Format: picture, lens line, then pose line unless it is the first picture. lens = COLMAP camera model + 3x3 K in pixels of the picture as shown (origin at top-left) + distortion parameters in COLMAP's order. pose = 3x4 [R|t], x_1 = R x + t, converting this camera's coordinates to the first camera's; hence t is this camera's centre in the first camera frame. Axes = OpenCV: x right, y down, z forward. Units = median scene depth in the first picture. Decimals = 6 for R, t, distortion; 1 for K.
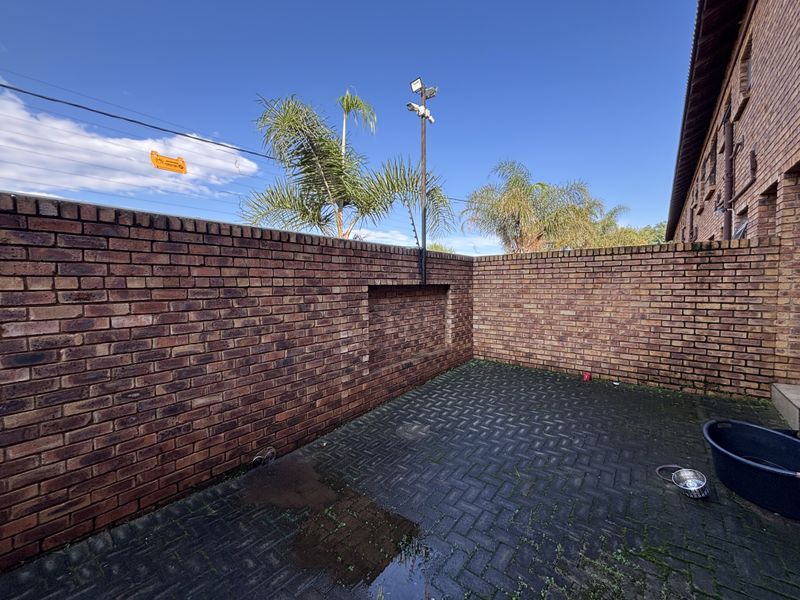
lens RADIAL K [[324.0, 0, 404.4], [0, 324.0, 293.5], [0, 0, 1]] dist [0.004015, 0.000073]
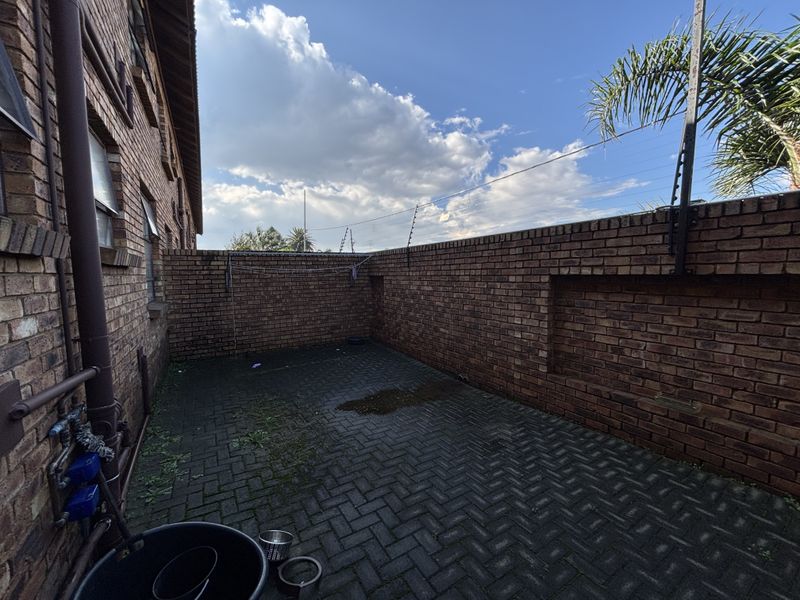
lens RADIAL K [[324.0, 0, 403.8], [0, 324.0, 305.2], [0, 0, 1]] dist [0.004015, 0.000073]
pose [[-0.355039, 0.094744, -0.930038, 0.964018], [-0.022842, 0.993675, 0.109946, -0.034762], [0.934572, 0.060279, -0.350630, 1.038501]]
